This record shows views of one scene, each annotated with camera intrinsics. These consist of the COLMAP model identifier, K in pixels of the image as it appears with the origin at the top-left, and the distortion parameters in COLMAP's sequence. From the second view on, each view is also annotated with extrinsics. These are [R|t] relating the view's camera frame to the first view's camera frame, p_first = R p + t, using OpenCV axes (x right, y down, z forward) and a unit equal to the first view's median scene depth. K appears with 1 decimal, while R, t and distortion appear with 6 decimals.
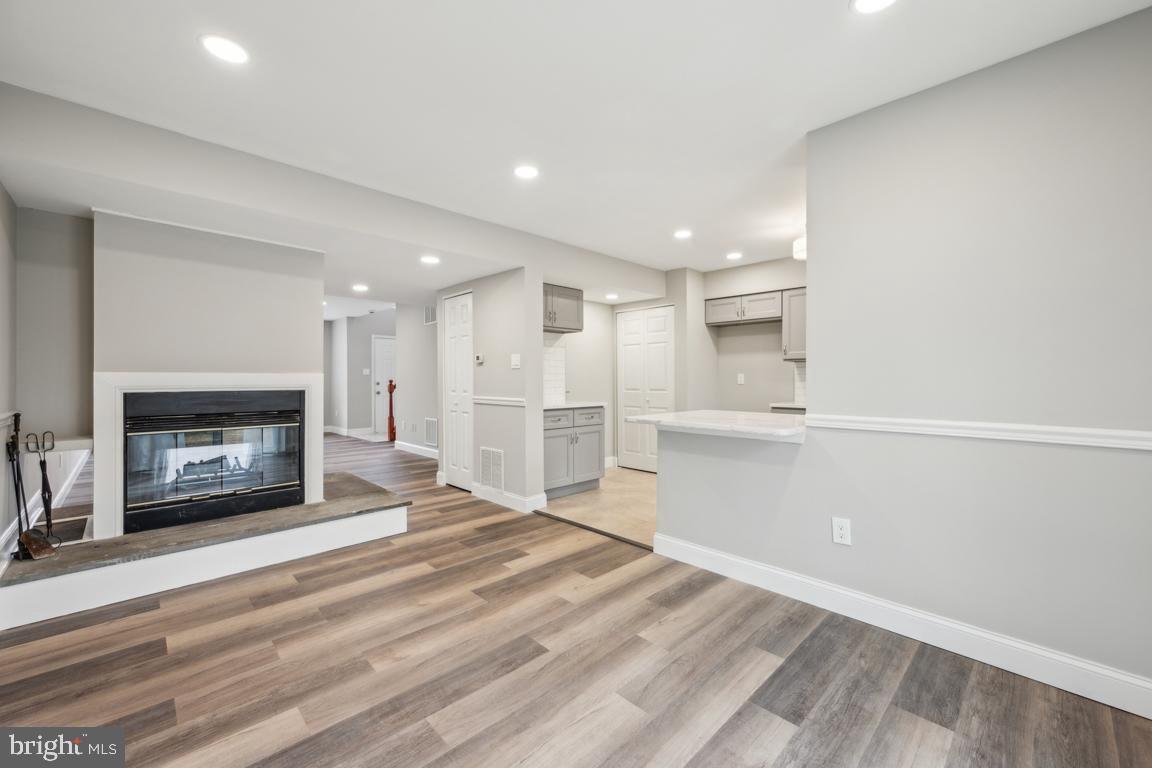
lens RADIAL K [[453.5, 0, 583.8], [0, 453.5, 382.8], [0, 0, 1]] dist [0.000686, 0.000509]
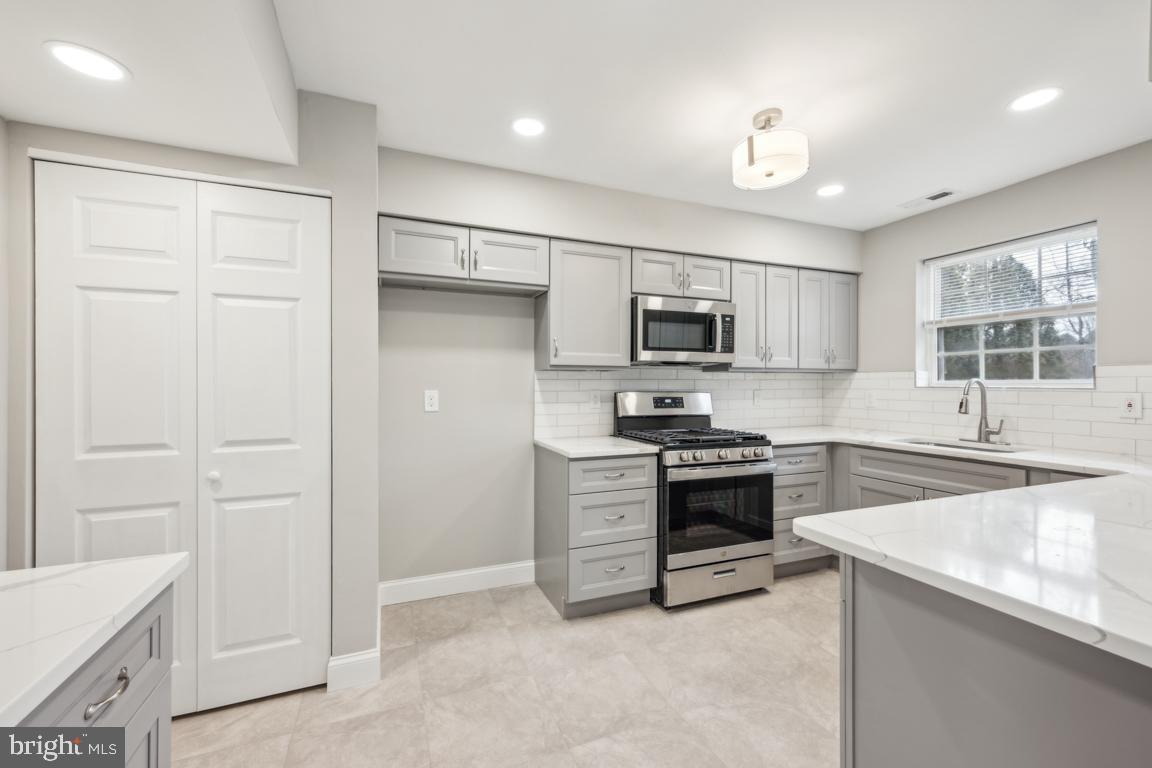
lens RADIAL K [[469.4, 0, 578.6], [0, 469.4, 385.5], [0, 0, 1]] dist [0.001827, 0.000416]
pose [[0.387214, -0.002079, 0.921988, -0.134395], [0.004708, 0.999989, 0.000278, -0.055418], [-0.921978, 0.004234, 0.387219, 1.520330]]
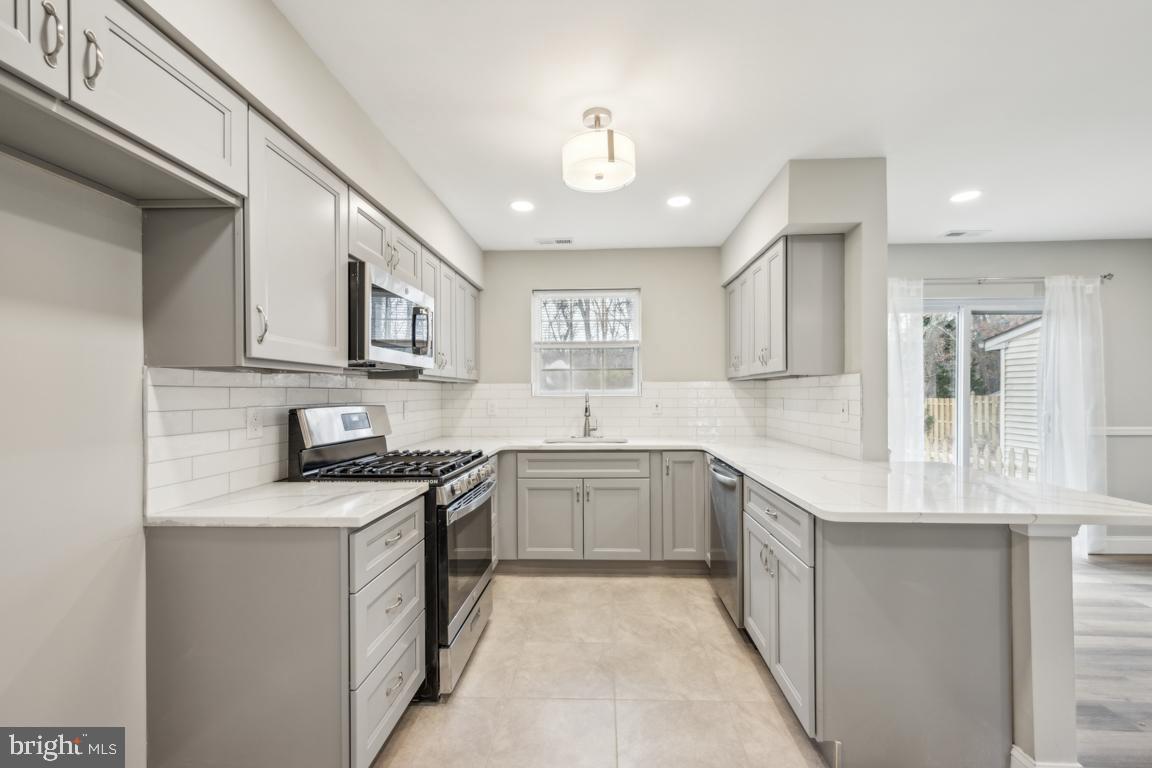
lens RADIAL K [[472.9, 0, 582.1], [0, 472.9, 400.1], [0, 0, 1]] dist [-0.001588, -0.000109]
pose [[-0.675019, -0.005586, 0.737779, 0.192006], [0.010247, 0.999804, 0.016944, -0.059057], [-0.737729, 0.018998, -0.674829, 2.115301]]
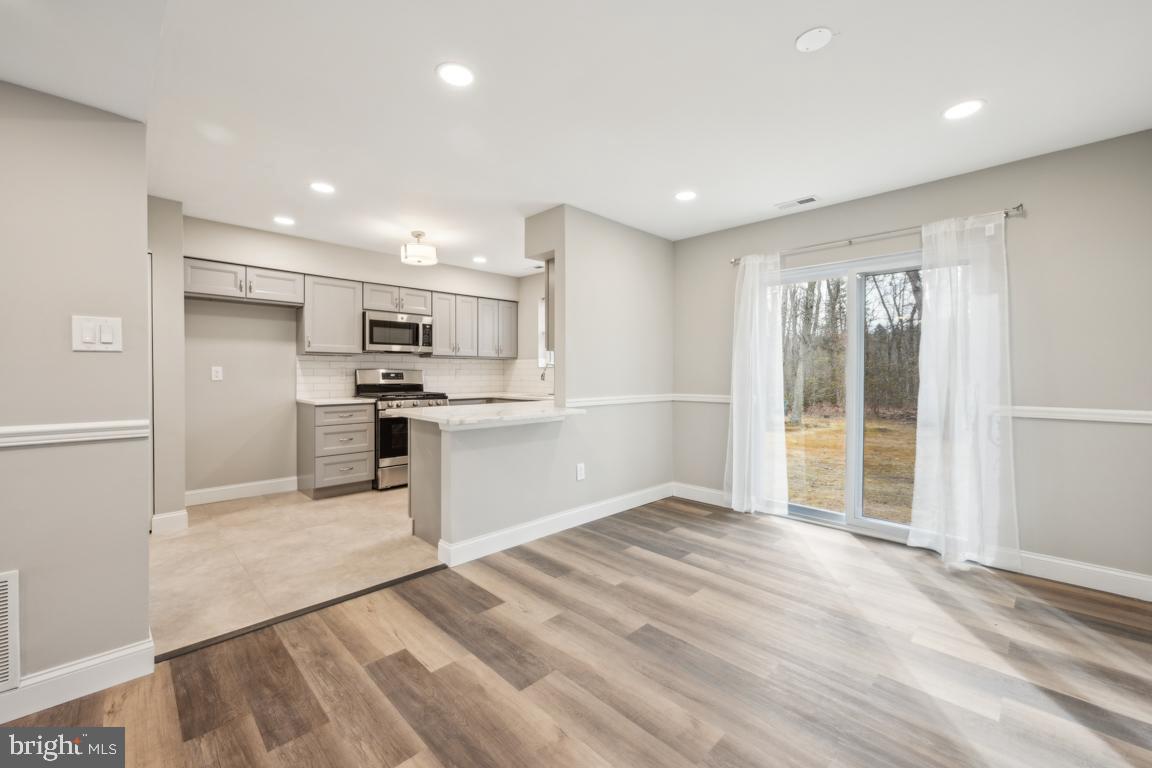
lens RADIAL K [[458.2, 0, 578.3], [0, 458.2, 377.4], [0, 0, 1]] dist [-0.001566, 0.000034]
pose [[0.003250, -0.010505, 0.999940, -0.942502], [0.004531, 0.999935, 0.010490, -0.016571], [-0.999984, 0.004496, 0.003297, 0.924459]]
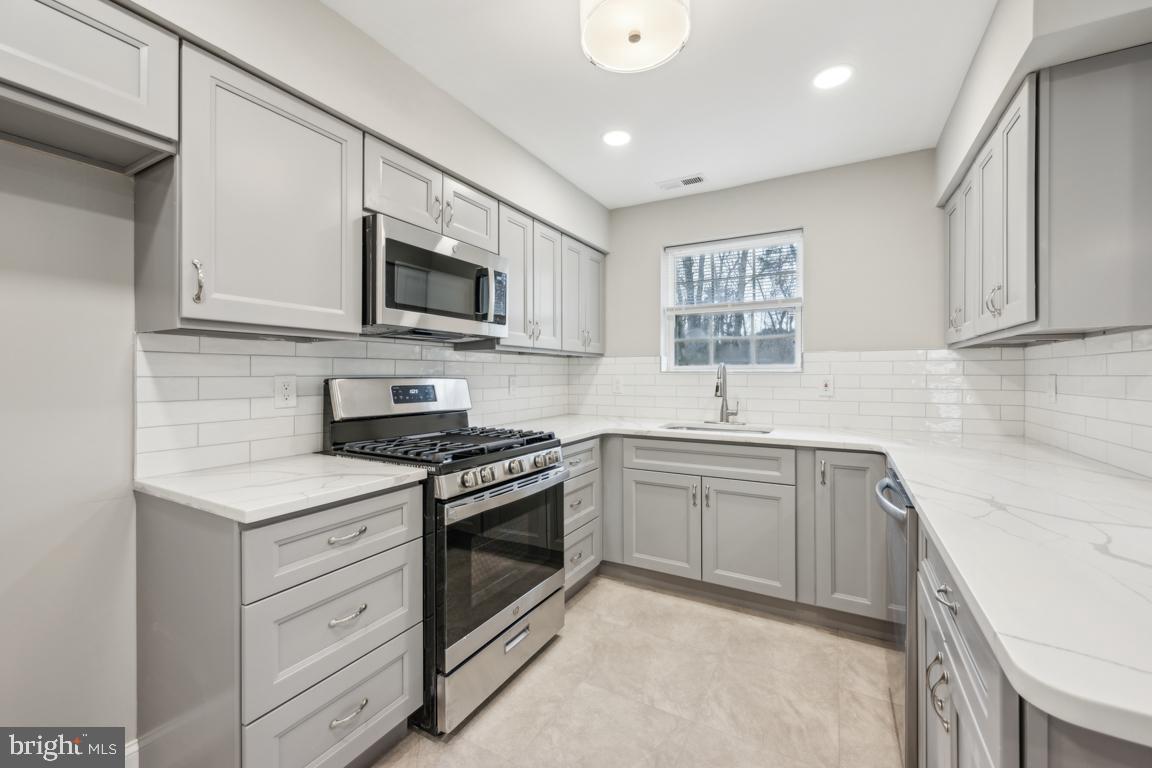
lens RADIAL K [[458.2, 0, 578.3], [0, 458.2, 377.4], [0, 0, 1]] dist [-0.001566, 0.000034]
pose [[-0.272111, -0.004857, 0.962254, 0.283731], [0.006067, 0.999959, 0.006763, -0.040279], [-0.962247, 0.007678, -0.272070, 1.742287]]
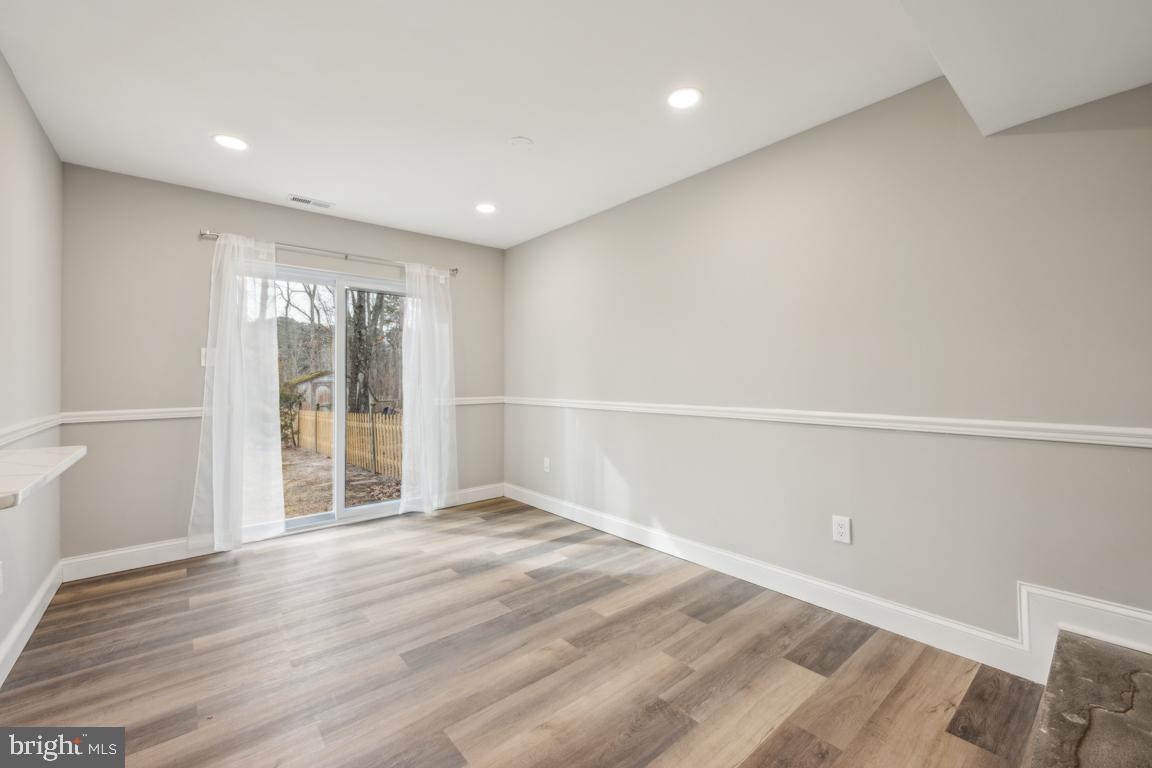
lens RADIAL K [[469.9, 0, 581.3], [0, 469.9, 367.7], [0, 0, 1]] dist [-0.001033, 0.000037]
pose [[-0.996601, 0.008720, 0.081915, -0.444628], [0.007323, 0.999823, -0.017337, -0.008669], [-0.082051, -0.016678, -0.996489, 1.587360]]
